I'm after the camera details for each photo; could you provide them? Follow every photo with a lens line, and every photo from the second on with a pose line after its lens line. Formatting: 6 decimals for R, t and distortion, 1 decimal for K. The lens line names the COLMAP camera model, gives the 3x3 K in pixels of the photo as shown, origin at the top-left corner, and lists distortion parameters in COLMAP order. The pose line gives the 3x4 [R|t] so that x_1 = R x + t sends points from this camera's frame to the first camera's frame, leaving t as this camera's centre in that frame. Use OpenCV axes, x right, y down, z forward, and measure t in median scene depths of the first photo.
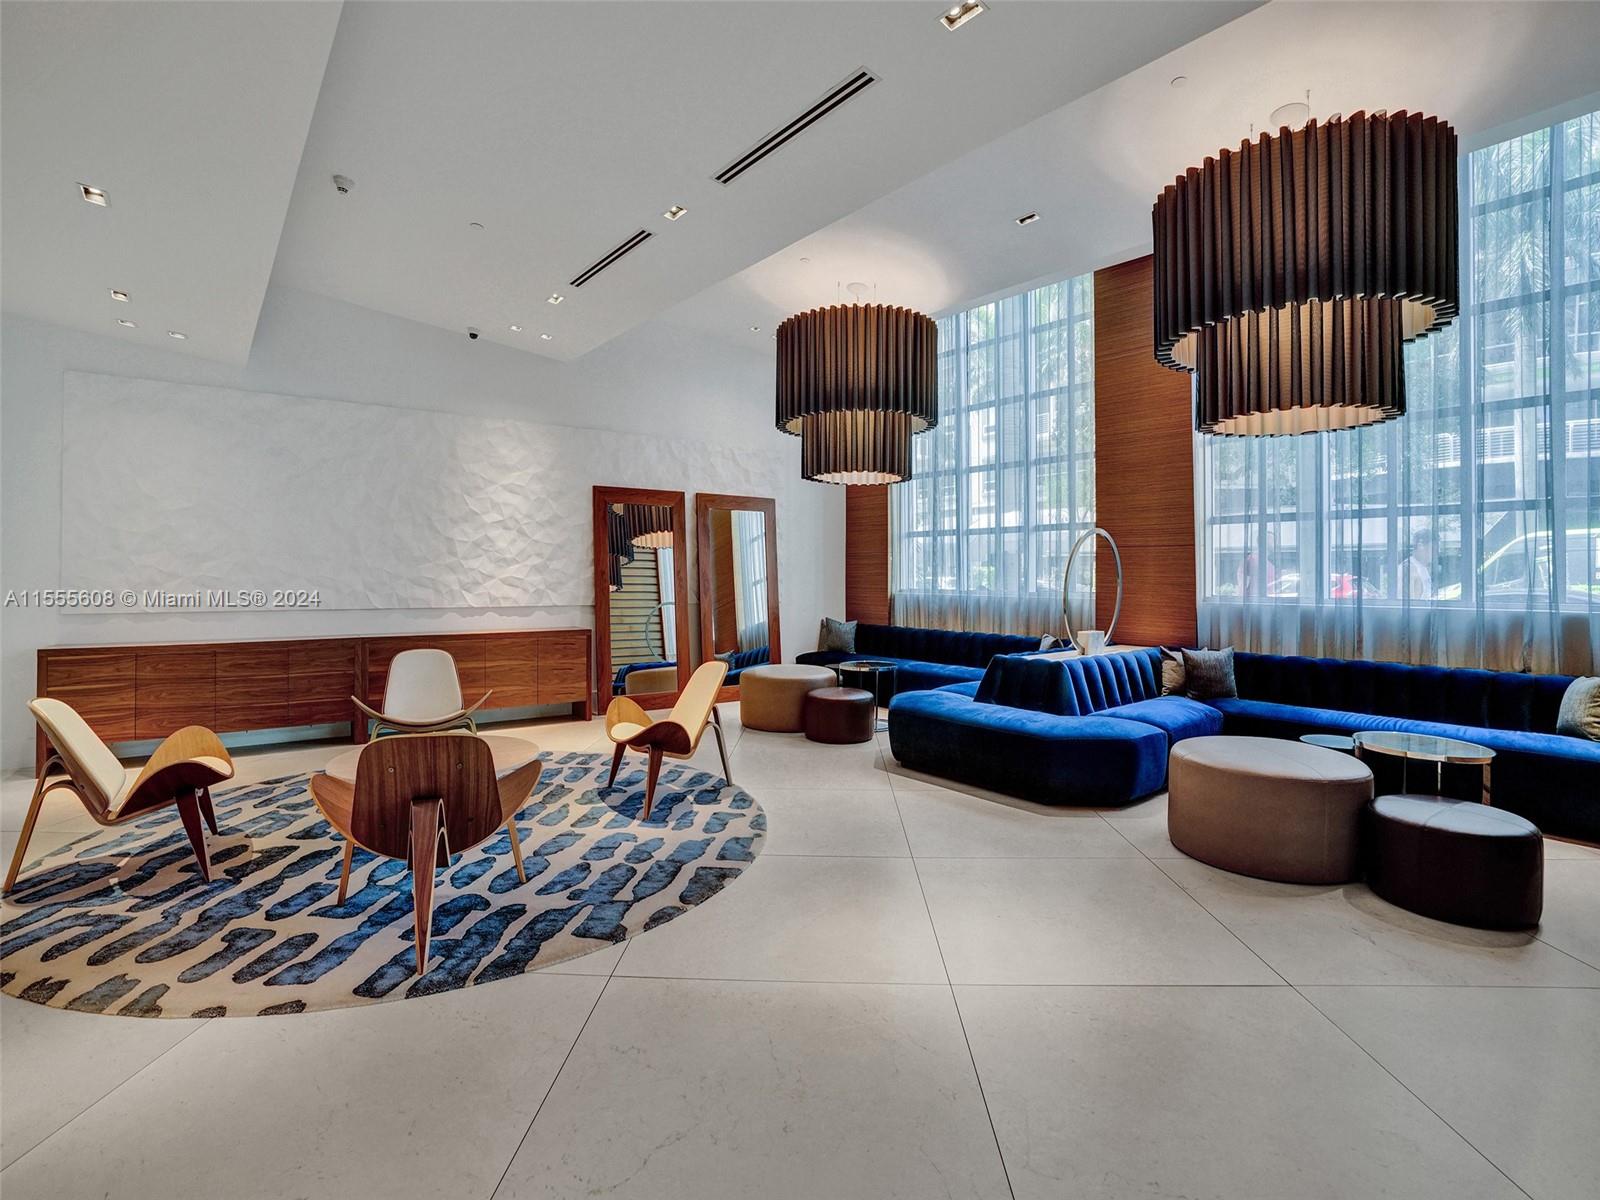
lens RADIAL K [[736.8, 0, 805.3], [0, 736.8, 593.6], [0, 0, 1]] dist [-0.076619, 0.032770]
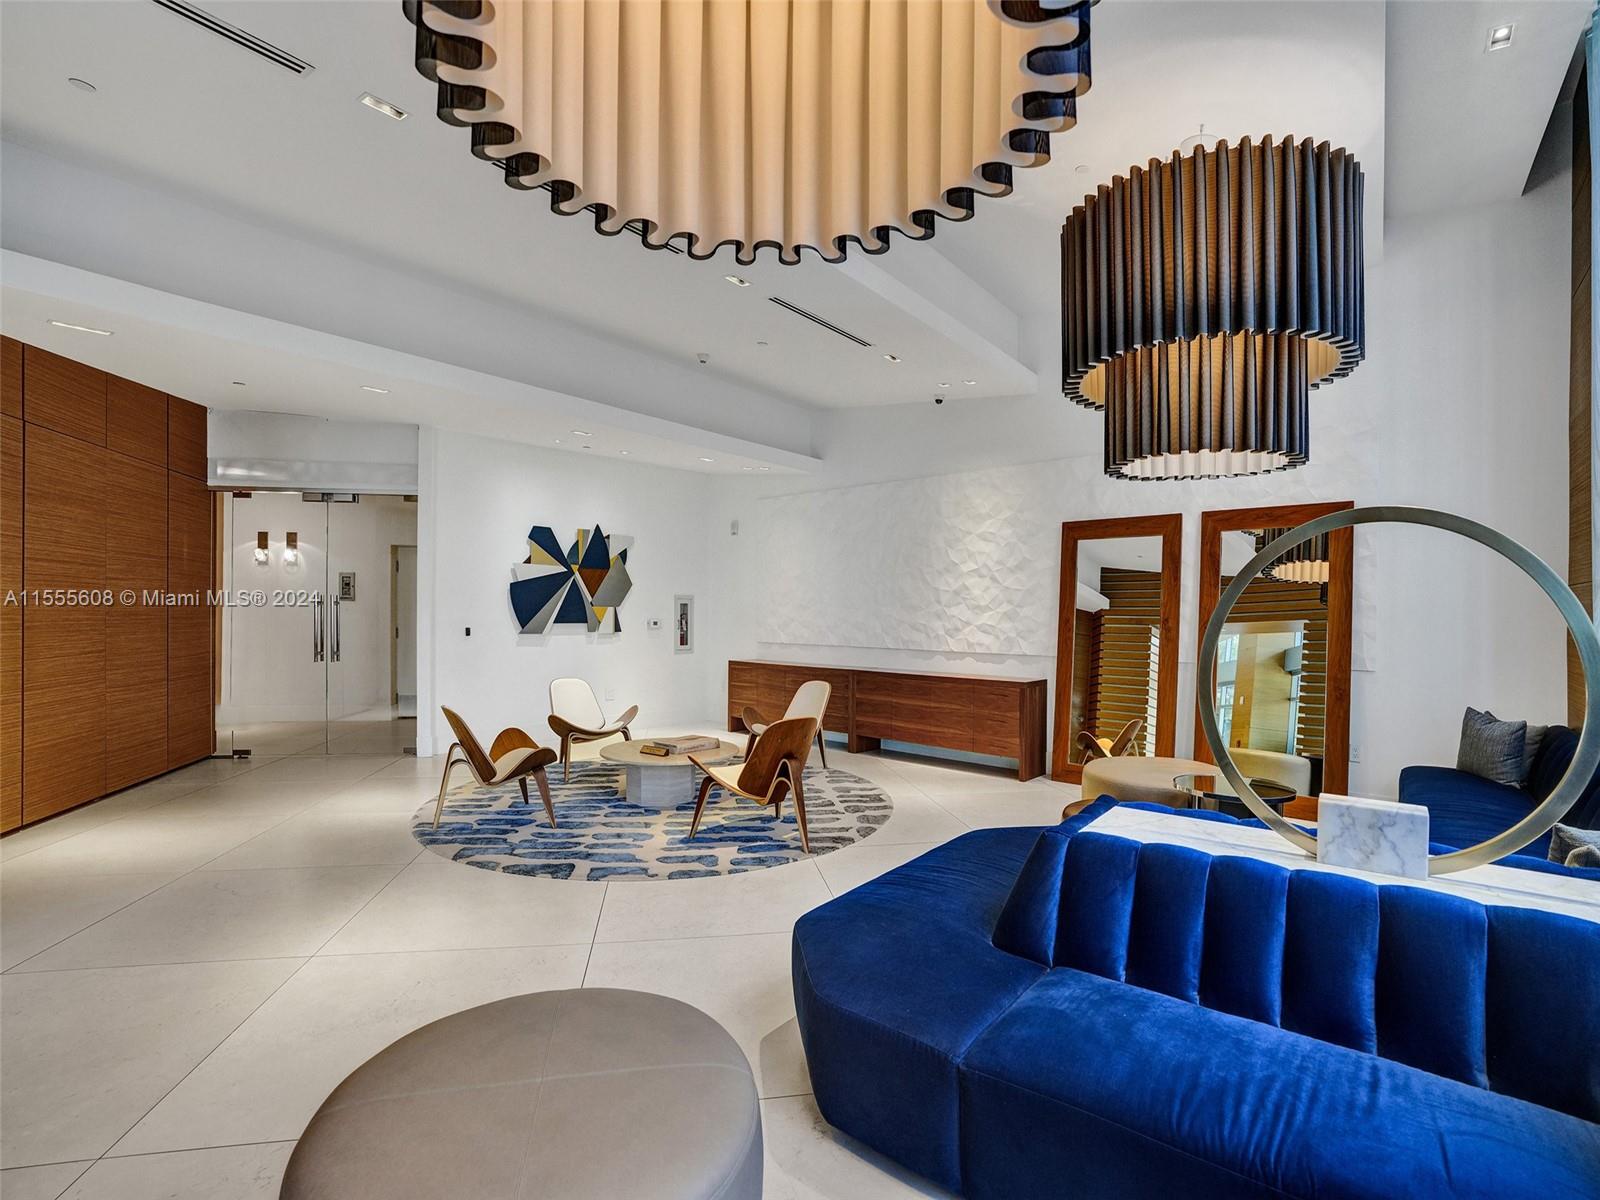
lens RADIAL K [[736.8, 0, 805.3], [0, 736.8, 593.6], [0, 0, 1]] dist [-0.076619, 0.032770]
pose [[0.210623, -0.032890, -0.977014, 0.572752], [-0.033915, 0.998586, -0.040927, -0.015423], [0.976979, 0.041756, 0.209210, 0.572466]]
